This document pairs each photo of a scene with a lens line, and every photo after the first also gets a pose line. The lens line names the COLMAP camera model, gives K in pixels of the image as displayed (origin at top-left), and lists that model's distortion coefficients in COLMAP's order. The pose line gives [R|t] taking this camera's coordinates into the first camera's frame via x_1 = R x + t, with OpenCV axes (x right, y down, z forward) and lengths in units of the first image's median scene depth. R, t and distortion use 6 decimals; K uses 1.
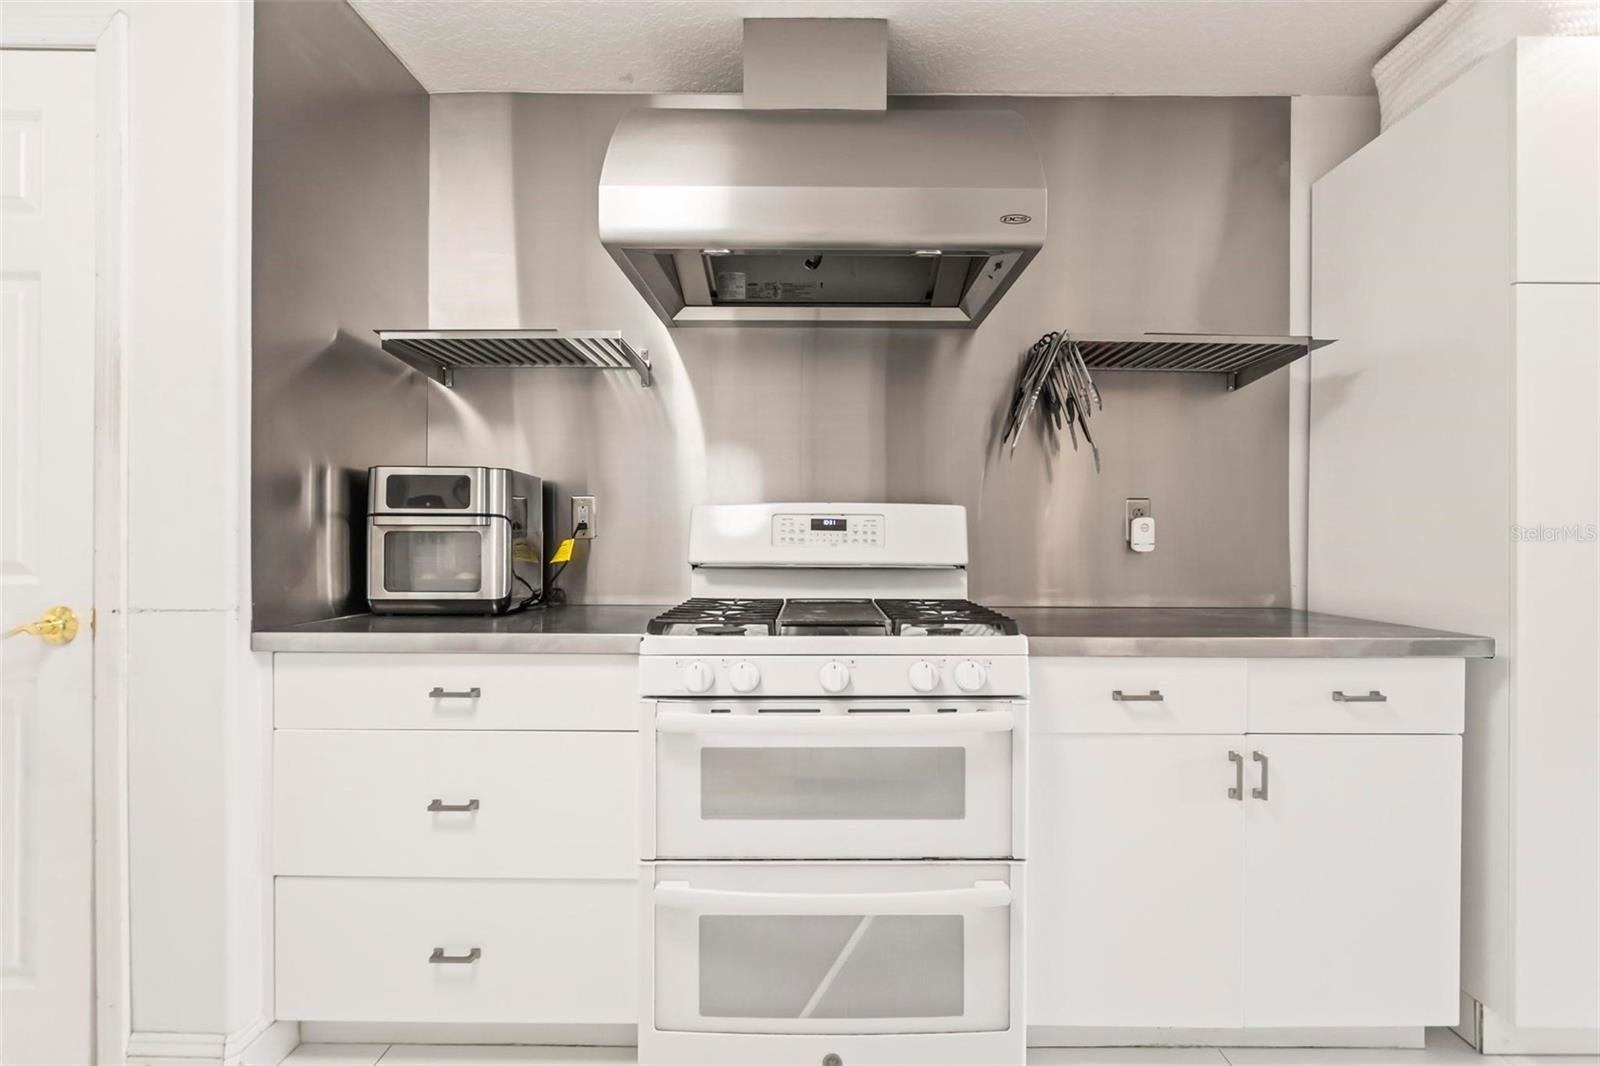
lens RADIAL K [[748.0, 0, 830.5], [0, 748.0, 530.4], [0, 0, 1]] dist [0.017891, 0.000347]
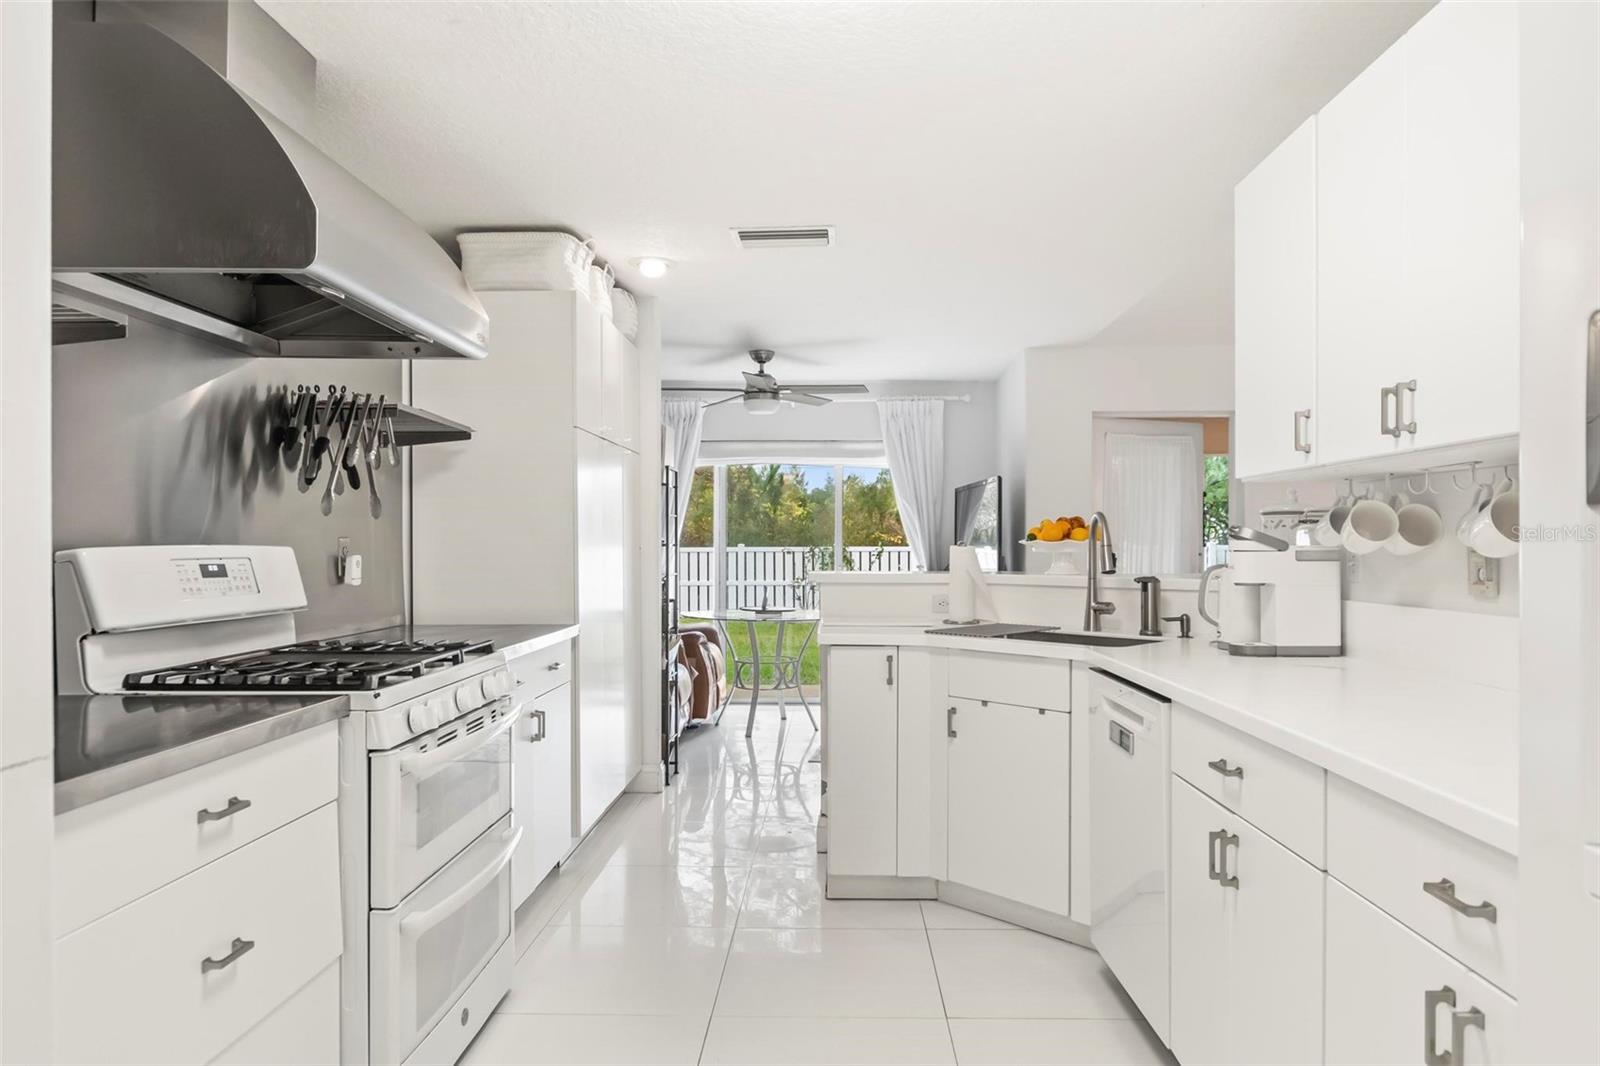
lens RADIAL K [[1024.8, 0, 801.4], [0, 1024.8, 537.7], [0, 0, 1]] dist [0.001608, -0.000387]
pose [[0.047229, 0.000541, 0.998884, -1.146064], [0.004019, 0.999992, -0.000731, -0.041894], [-0.998876, 0.004049, 0.047226, 0.275968]]
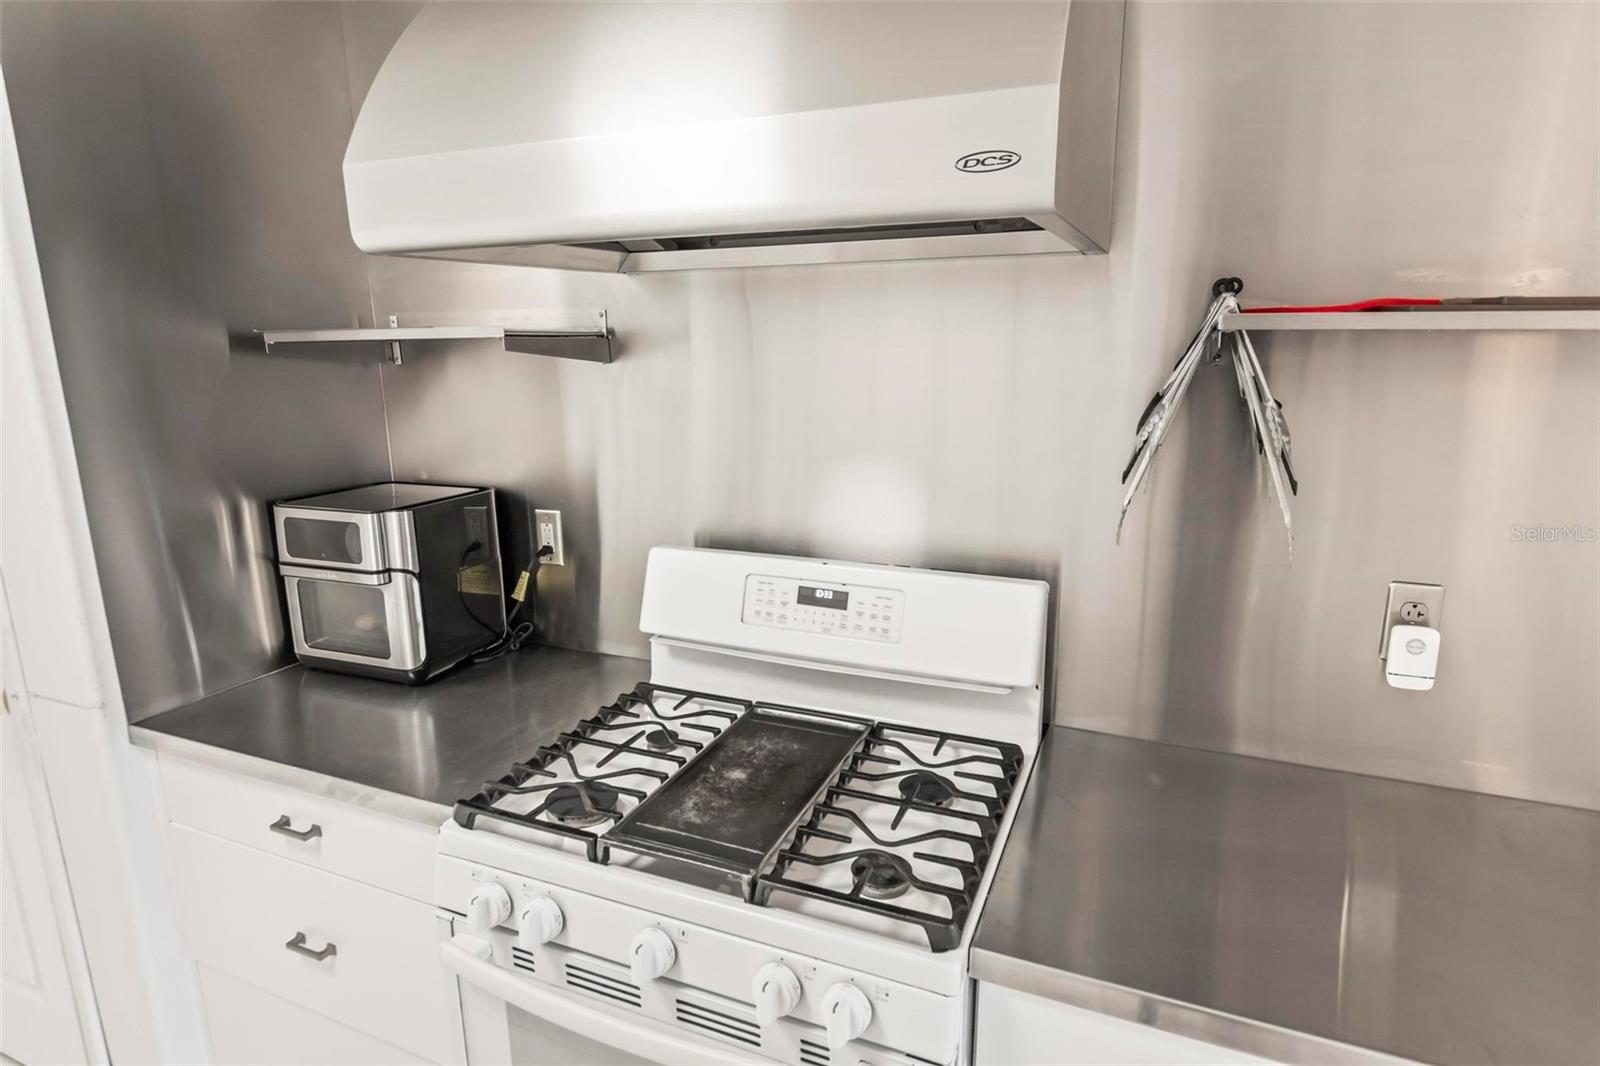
lens RADIAL K [[891.7, 0, 796.0], [0, 891.7, 538.2], [0, 0, 1]] dist [0.007478, 0.002209]
pose [[0.912003, 0.081005, -0.402106, 0.287770], [0.015270, 0.972922, 0.230630, -0.240156], [0.409899, -0.216475, 0.886071, 0.311381]]
